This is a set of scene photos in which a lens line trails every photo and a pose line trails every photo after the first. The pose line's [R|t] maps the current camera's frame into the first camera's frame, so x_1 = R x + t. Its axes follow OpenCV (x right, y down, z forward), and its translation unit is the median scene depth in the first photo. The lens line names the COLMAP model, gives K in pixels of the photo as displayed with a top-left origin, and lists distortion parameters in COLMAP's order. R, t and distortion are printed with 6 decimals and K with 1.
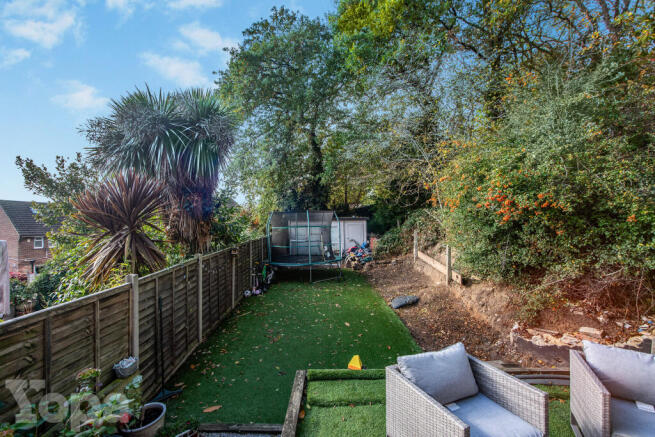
lens RADIAL K [[280.5, 0, 328.1], [0, 280.5, 223.6], [0, 0, 1]] dist [0.000999, 0.001059]
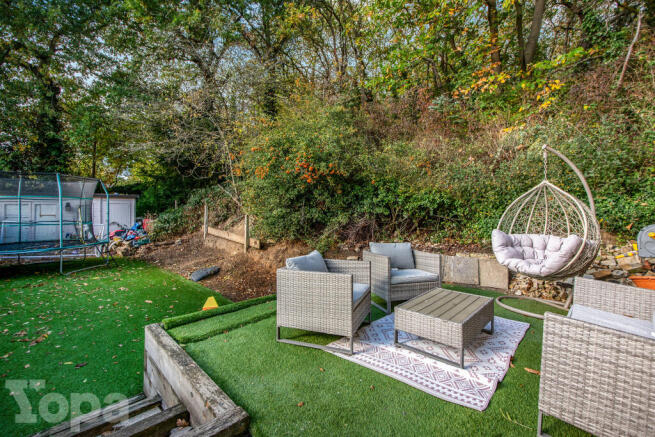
lens RADIAL K [[289.8, 0, 328.2], [0, 289.8, 204.2], [0, 0, 1]] dist [-0.002186, -0.000020]
pose [[0.699034, 0.029320, 0.714488, -0.159999], [0.000212, 0.999151, -0.041210, 0.085453], [-0.715089, 0.028958, 0.698433, -0.007046]]
